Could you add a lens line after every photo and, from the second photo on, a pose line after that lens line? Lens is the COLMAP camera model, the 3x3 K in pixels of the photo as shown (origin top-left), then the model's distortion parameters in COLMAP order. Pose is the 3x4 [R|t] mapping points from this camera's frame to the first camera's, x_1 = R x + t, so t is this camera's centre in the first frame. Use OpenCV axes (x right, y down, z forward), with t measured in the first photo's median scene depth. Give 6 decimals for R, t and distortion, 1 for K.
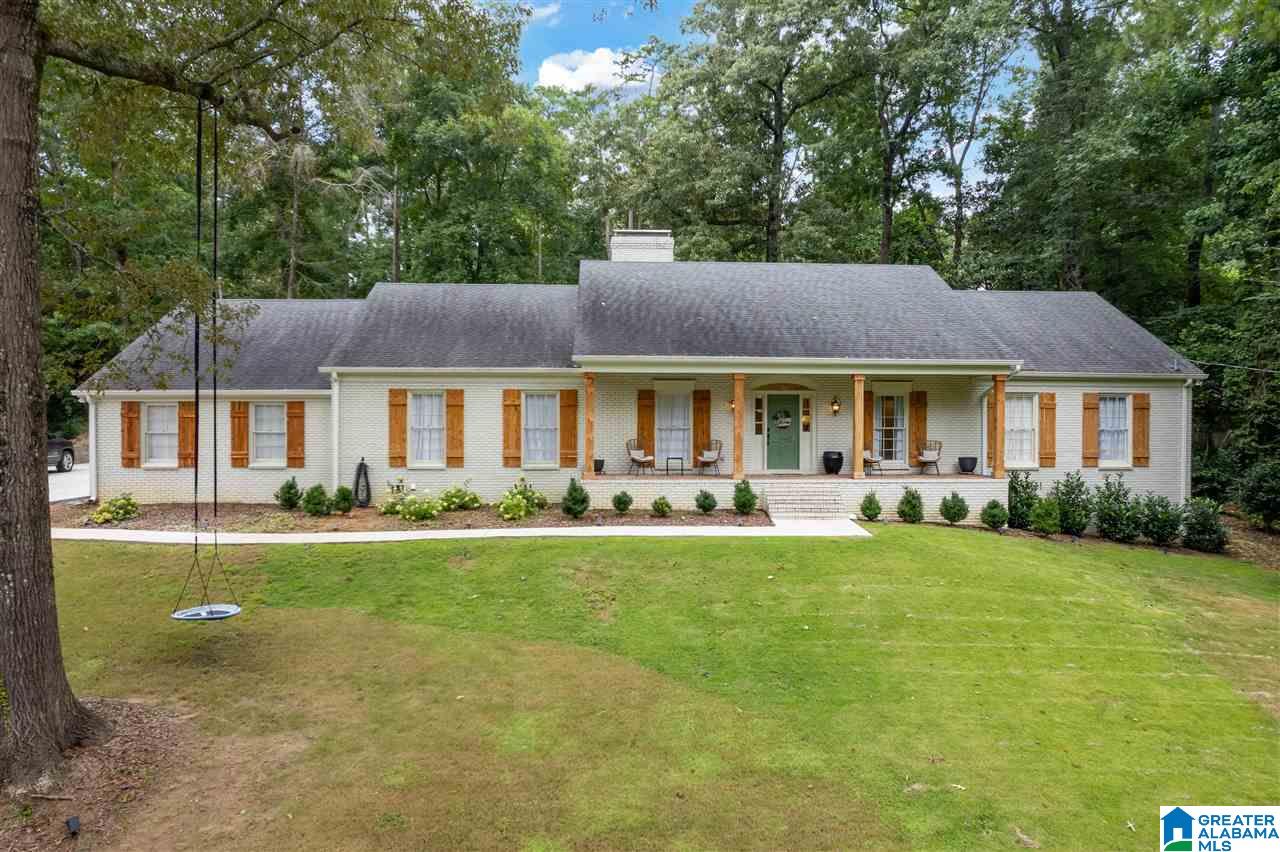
lens RADIAL K [[805.3, 0, 640.0], [0, 805.3, 426.0], [0, 0, 1]] dist [-0.001819, -0.000351]
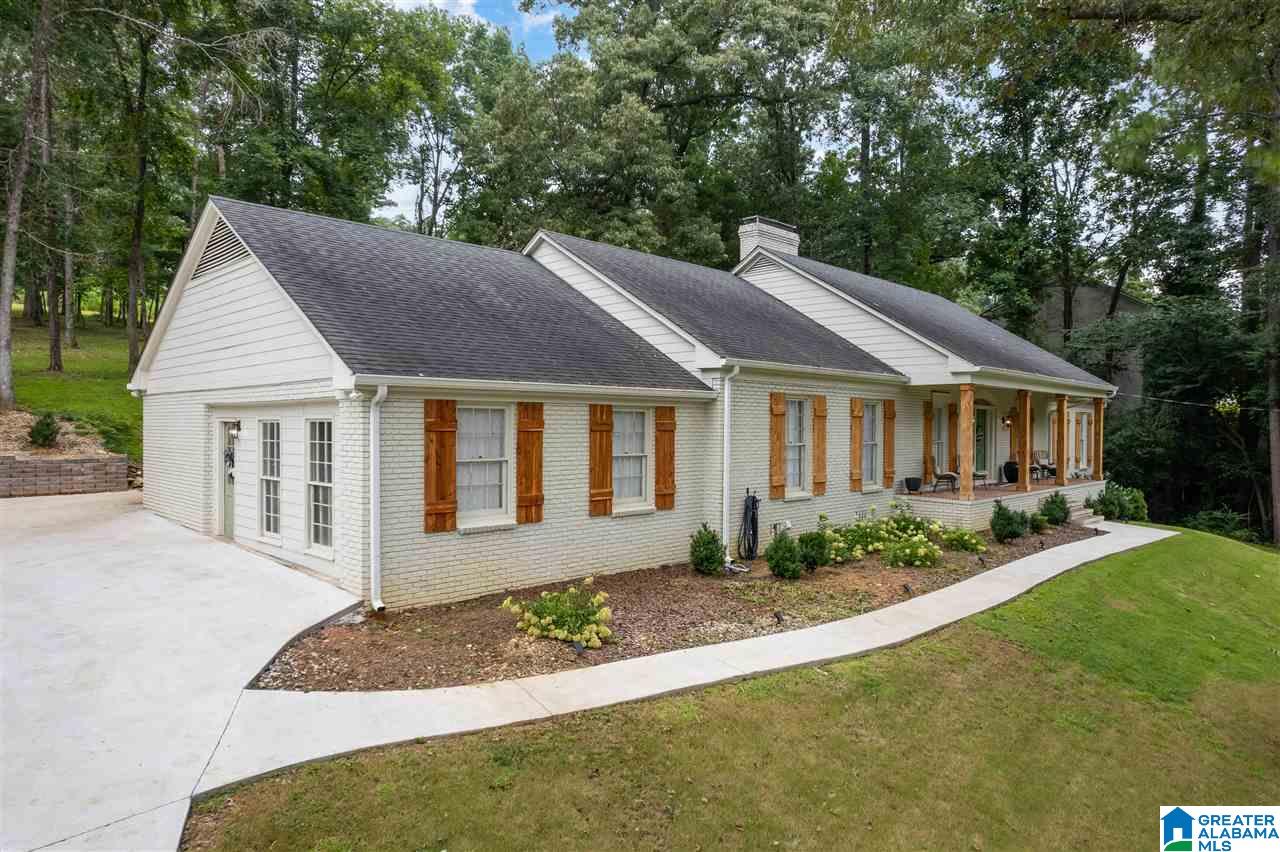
lens RADIAL K [[824.1, 0, 619.7], [0, 824.1, 433.3], [0, 0, 1]] dist [-0.006382, -0.001041]
pose [[0.734535, -0.003522, 0.678562, -0.896787], [0.005729, 0.999983, -0.001011, -0.008471], [-0.678547, 0.004630, 0.734543, 0.548915]]
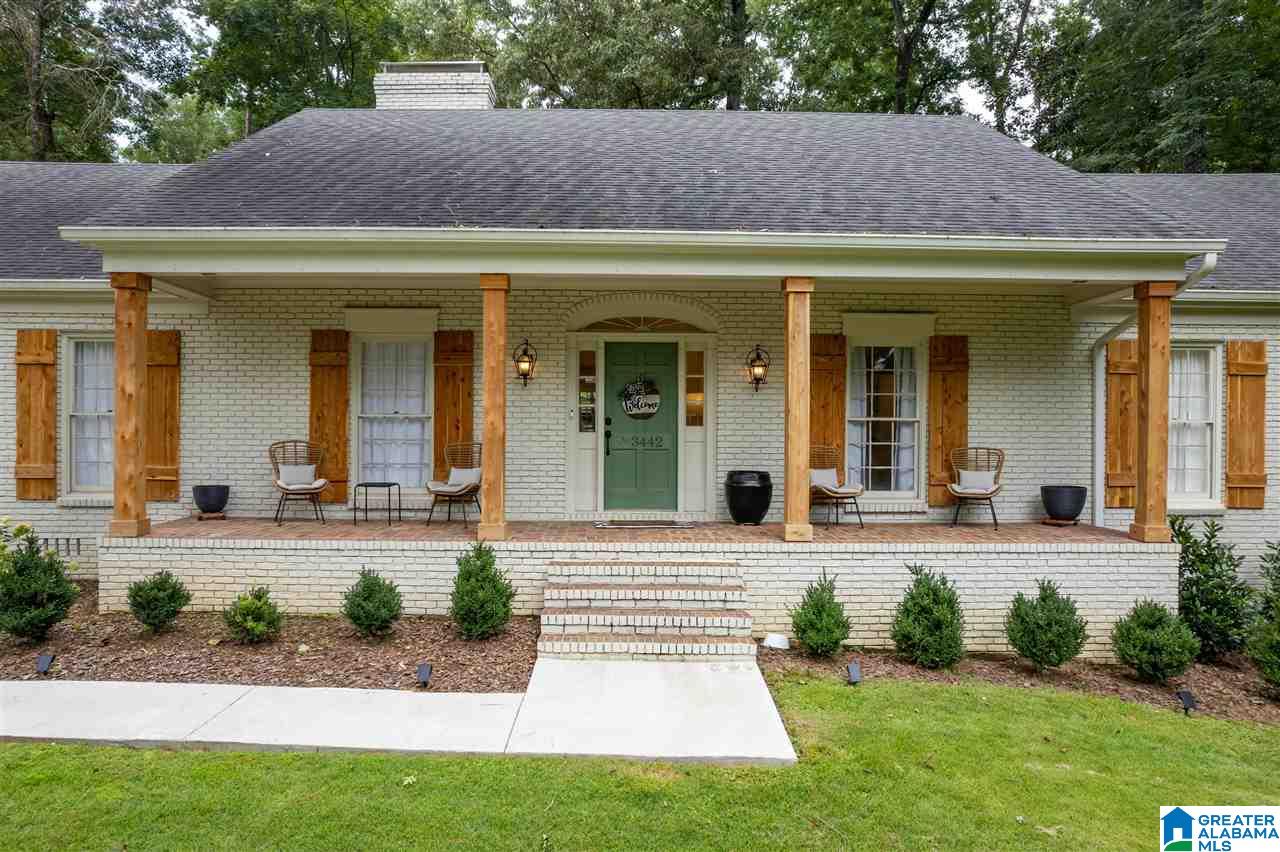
lens RADIAL K [[824.1, 0, 619.7], [0, 824.1, 433.3], [0, 0, 1]] dist [-0.006382, -0.001041]
pose [[0.999099, 0.004376, -0.042224, 0.188114], [-0.004576, 0.999979, -0.004657, 0.013639], [0.042203, 0.004846, 0.999097, 0.551283]]
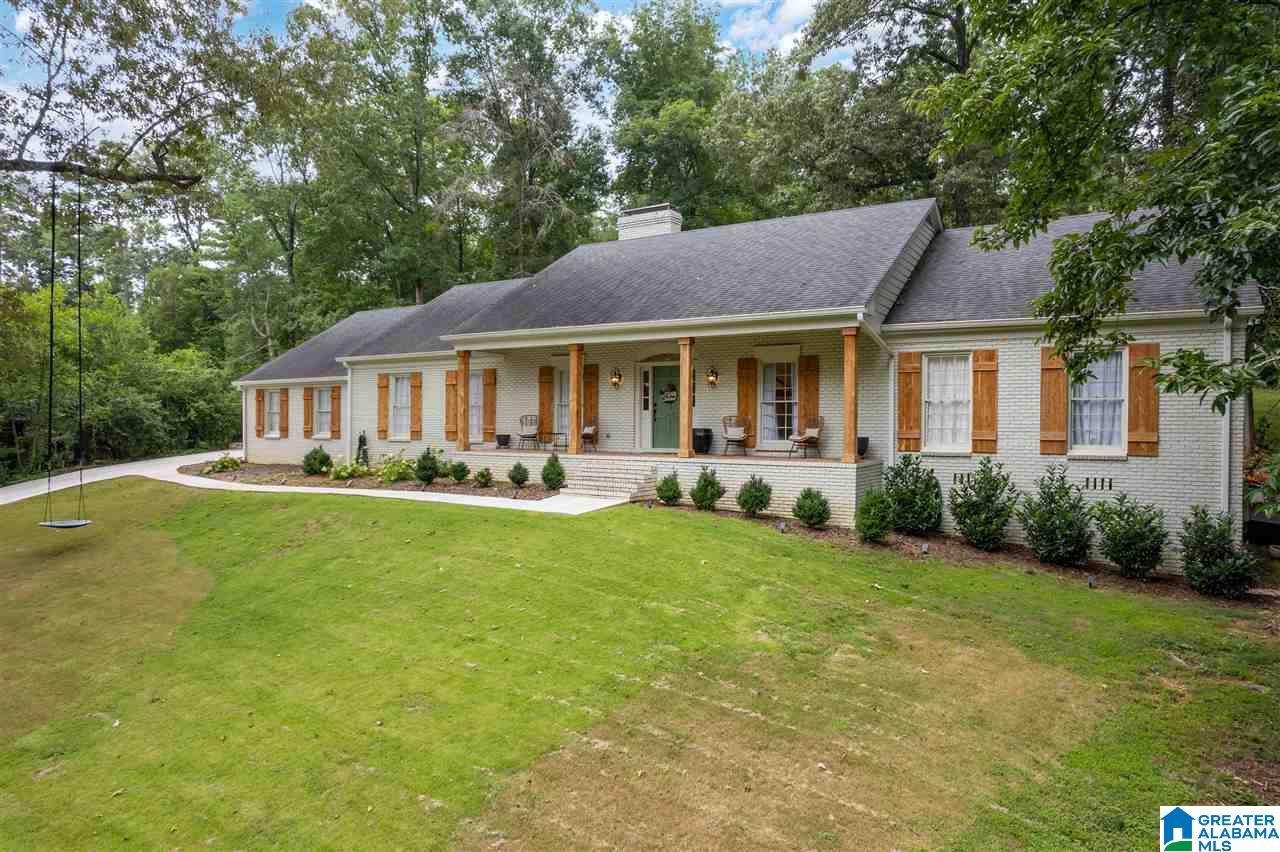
lens RADIAL K [[805.3, 0, 640.0], [0, 805.3, 426.0], [0, 0, 1]] dist [-0.001819, -0.000351]
pose [[0.821565, 0.004180, -0.570099, 0.680709], [-0.007613, 0.999964, -0.003640, 0.032709], [0.570063, 0.007330, 0.821568, 0.239805]]
